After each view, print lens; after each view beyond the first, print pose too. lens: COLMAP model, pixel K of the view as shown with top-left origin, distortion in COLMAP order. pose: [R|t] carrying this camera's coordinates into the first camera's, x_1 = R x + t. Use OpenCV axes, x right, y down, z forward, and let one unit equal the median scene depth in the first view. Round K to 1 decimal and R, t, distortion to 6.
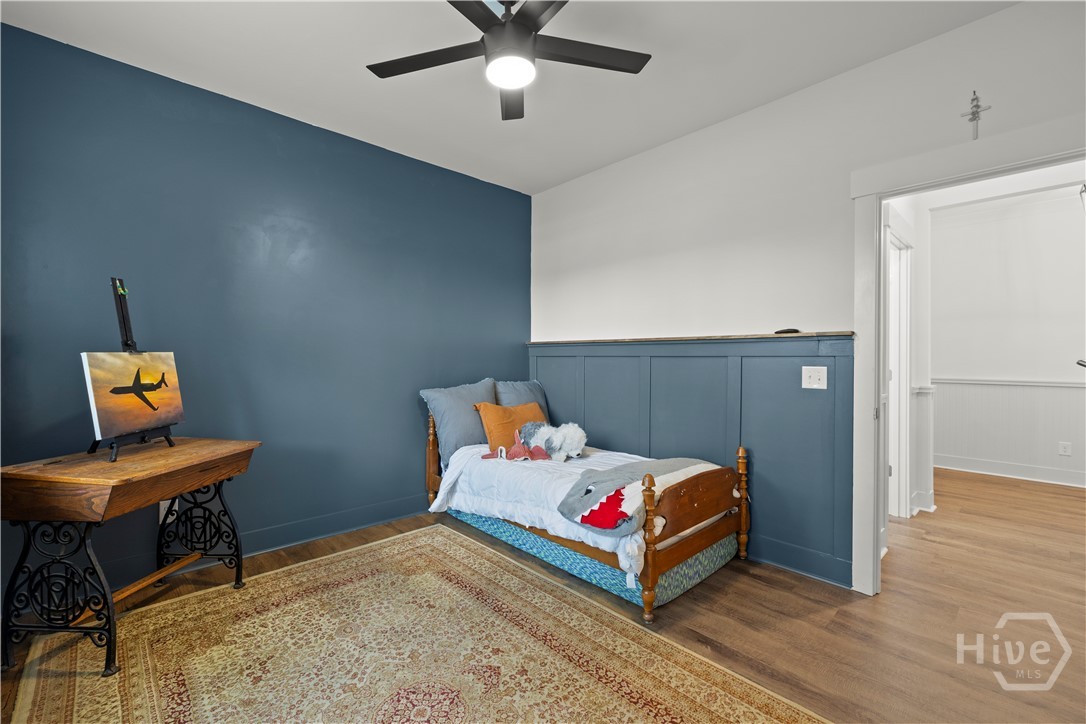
lens RADIAL K [[460.2, 0, 544.6], [0, 460.2, 358.9], [0, 0, 1]] dist [0.000123, 0.000030]
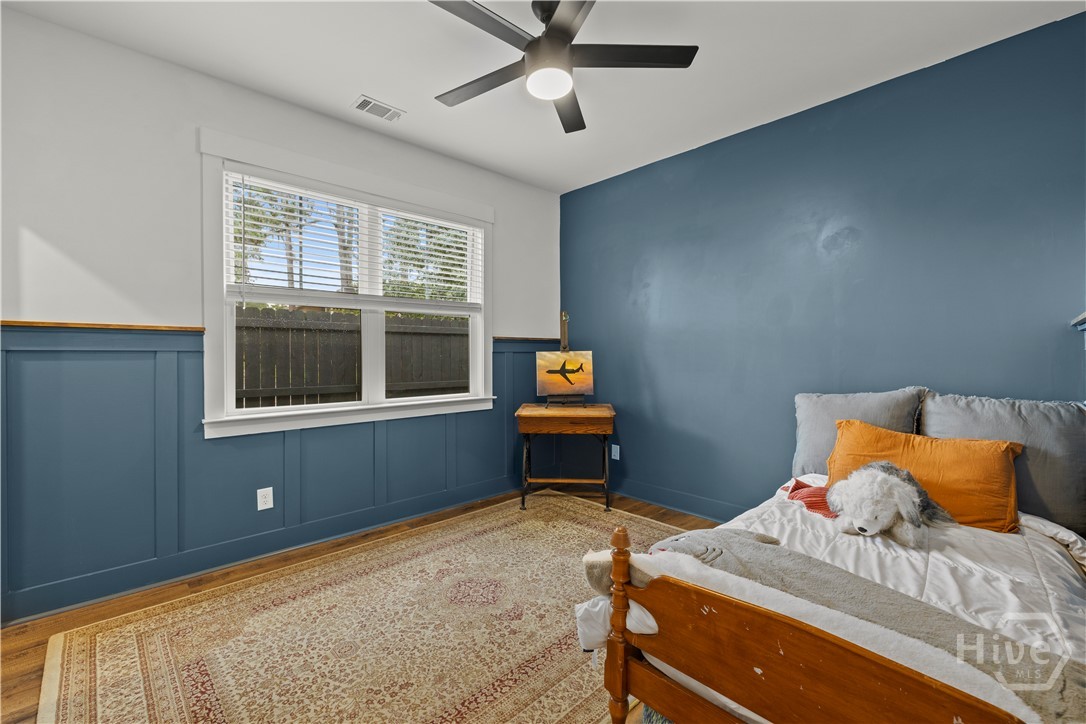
lens RADIAL K [[460.2, 0, 544.6], [0, 460.2, 358.9], [0, 0, 1]] dist [0.000123, 0.000030]
pose [[0.004023, 0.007263, -0.999966, 0.915778], [-0.004682, 0.999963, 0.007244, 0.002208], [0.999981, 0.004653, 0.004057, 0.909755]]
